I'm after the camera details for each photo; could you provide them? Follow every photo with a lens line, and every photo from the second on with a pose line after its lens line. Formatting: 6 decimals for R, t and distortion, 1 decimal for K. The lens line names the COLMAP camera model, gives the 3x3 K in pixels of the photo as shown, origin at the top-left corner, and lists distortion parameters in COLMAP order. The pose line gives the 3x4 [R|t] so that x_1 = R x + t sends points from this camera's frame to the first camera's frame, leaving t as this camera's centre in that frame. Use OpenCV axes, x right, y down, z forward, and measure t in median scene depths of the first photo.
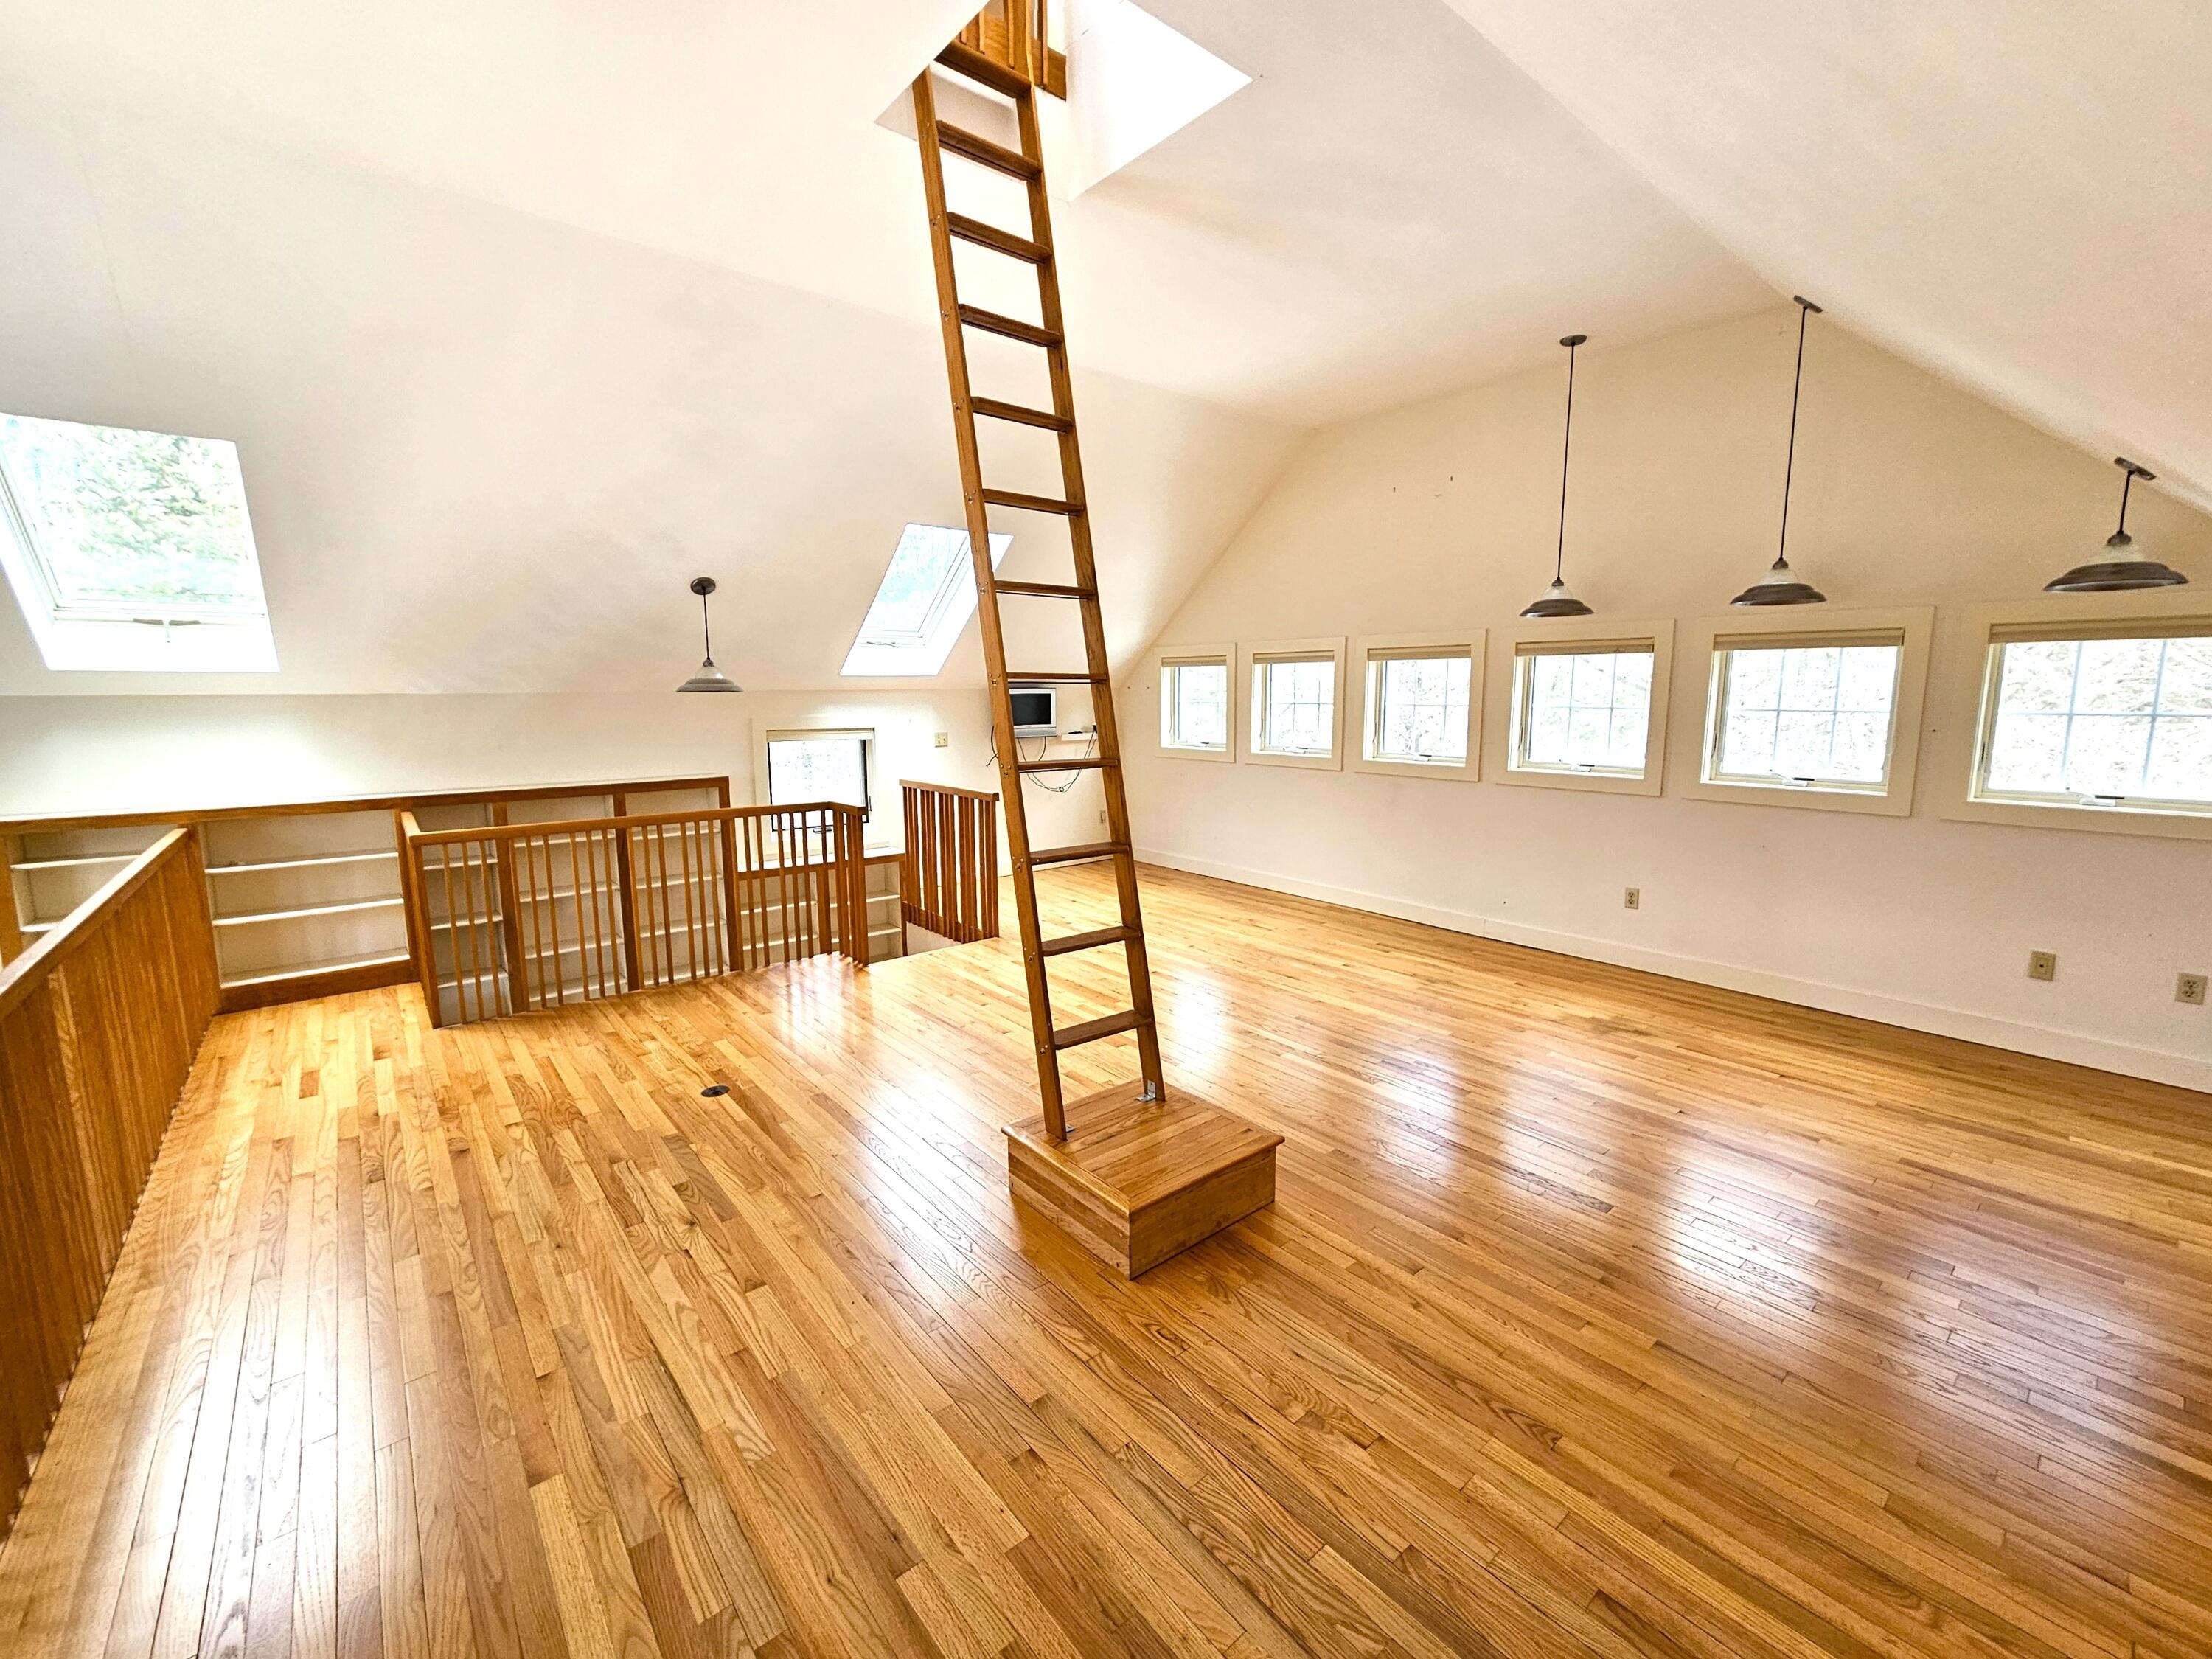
lens RADIAL K [[948.2, 0, 1106.0], [0, 948.2, 829.5], [0, 0, 1]] dist [-0.015178, -0.000101]
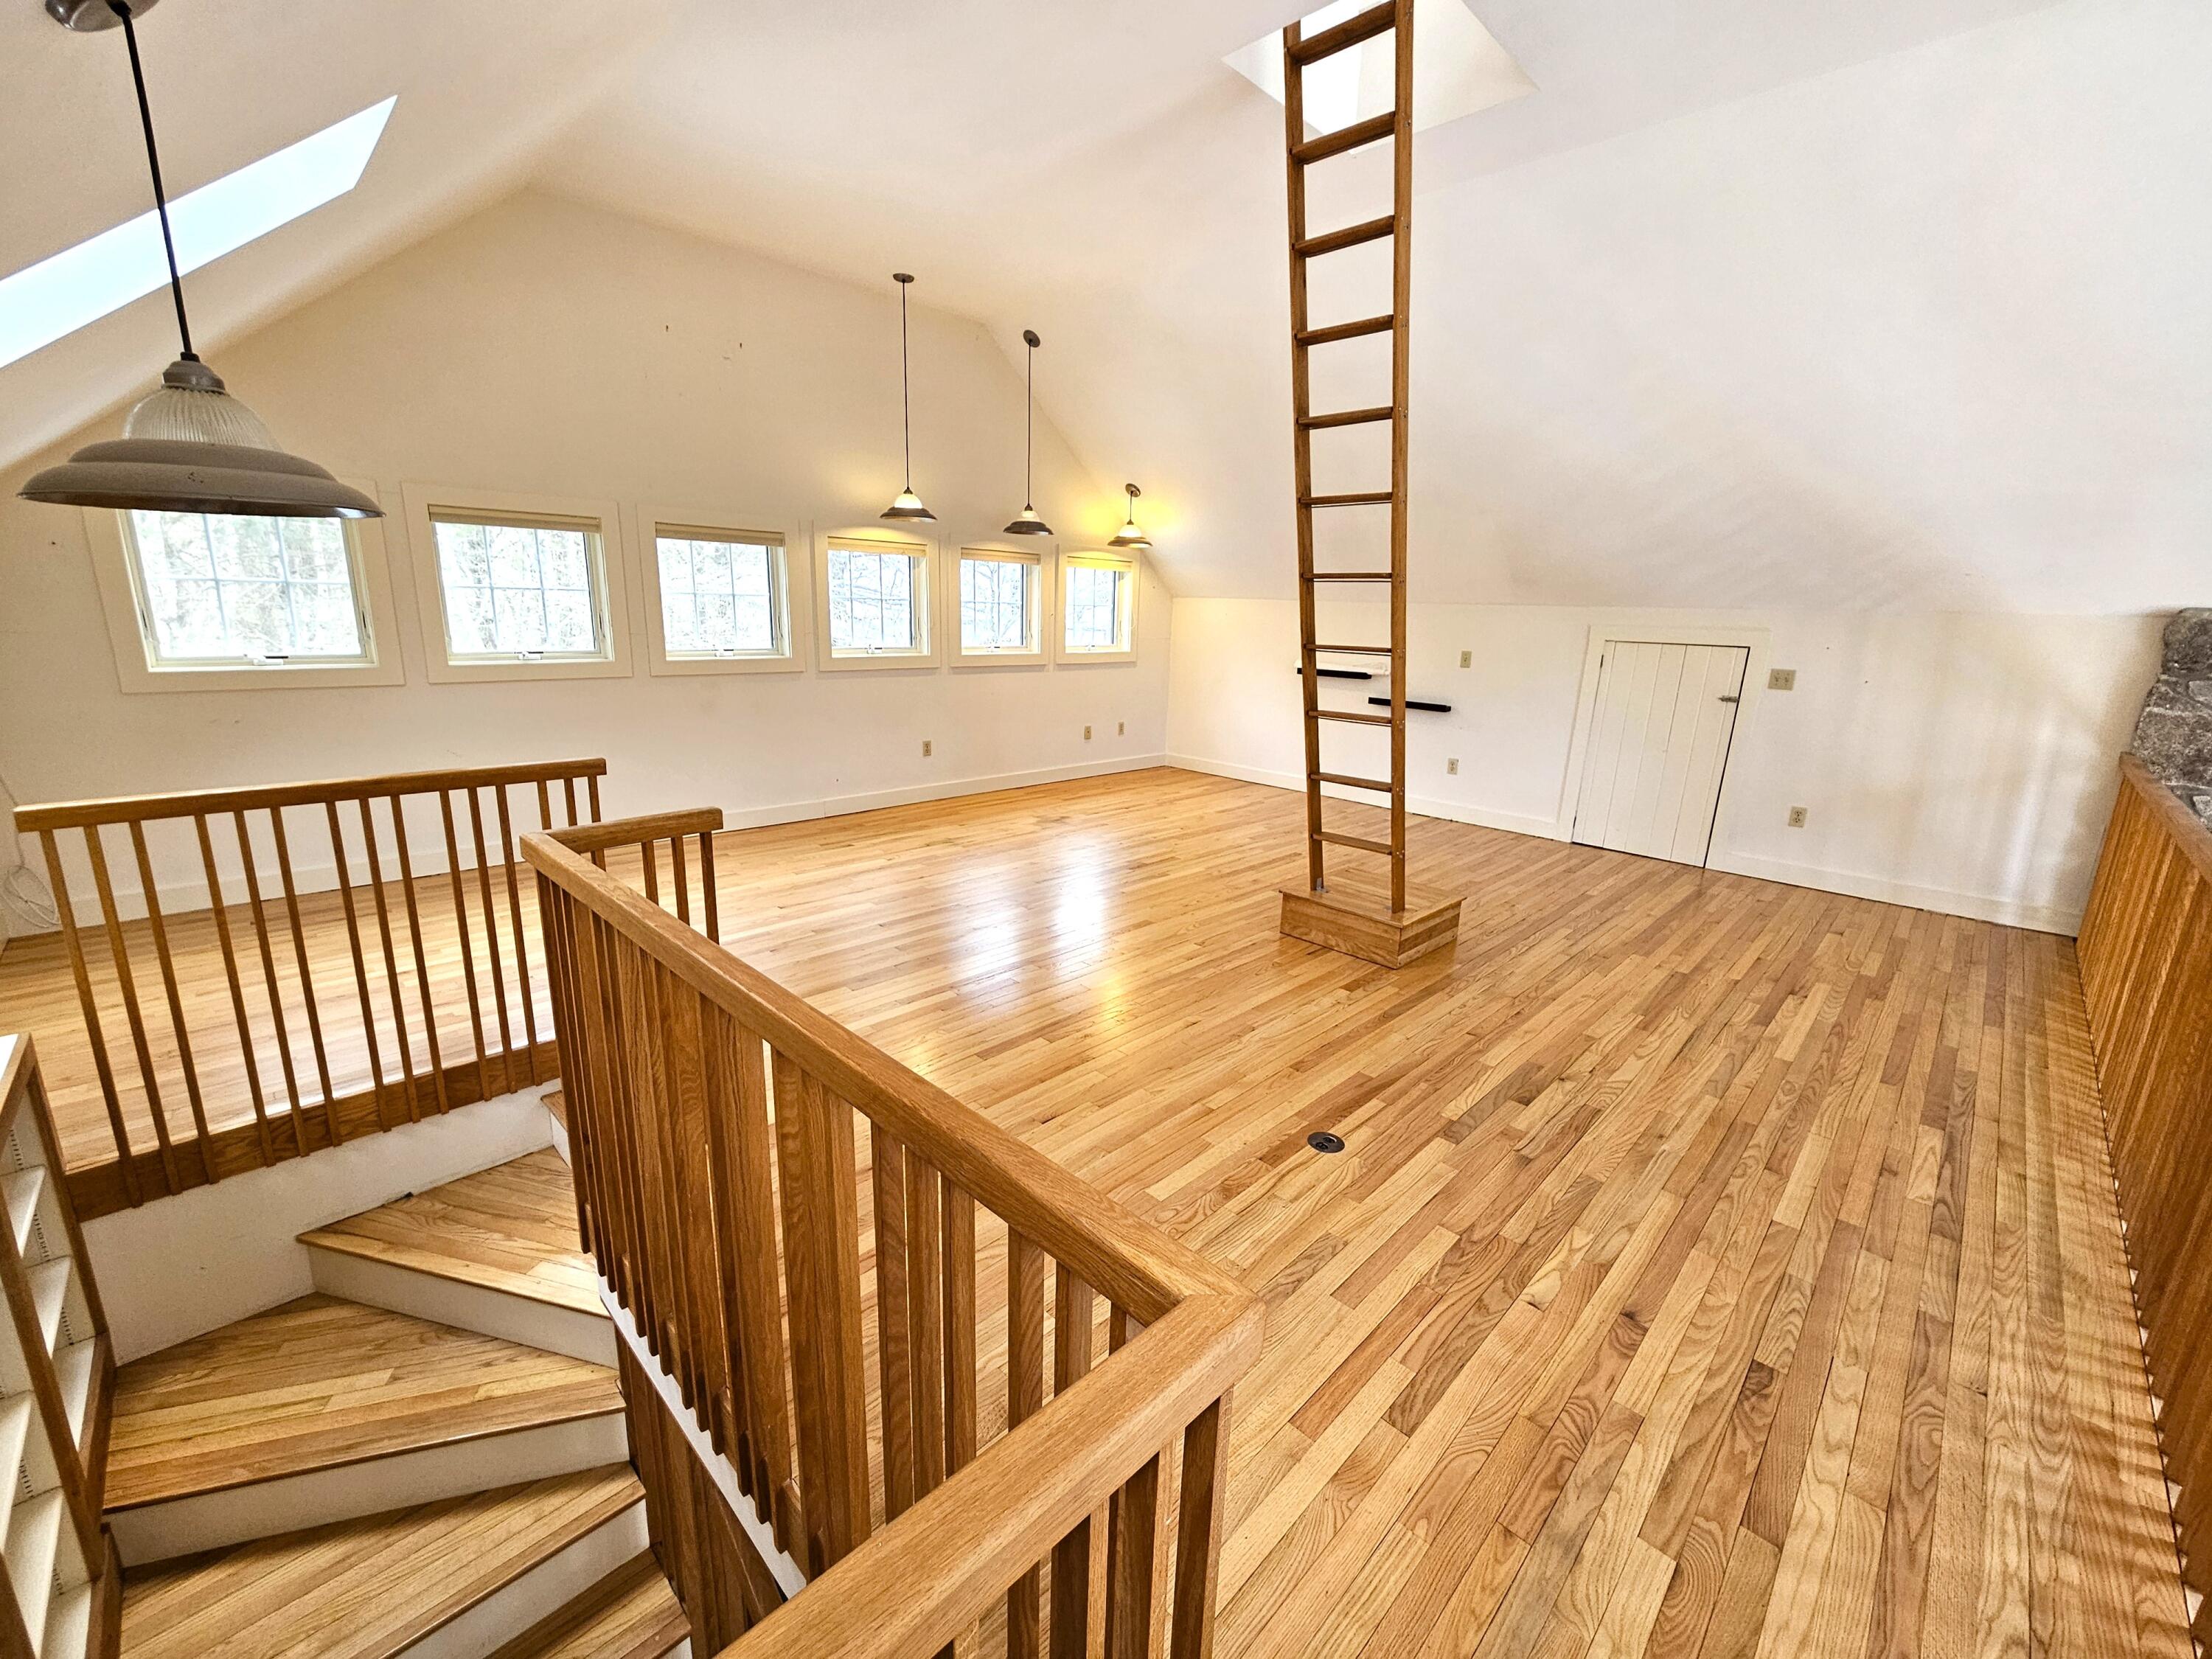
lens RADIAL K [[888.6, 0, 1106.0], [0, 888.6, 829.5], [0, 0, 1]] dist [-0.001746, -0.000121]
pose [[-0.100019, -0.257725, 0.961028, -1.176810], [0.107452, 0.957424, 0.267942, -0.197615], [-0.989166, 0.130064, -0.068067, 1.382459]]
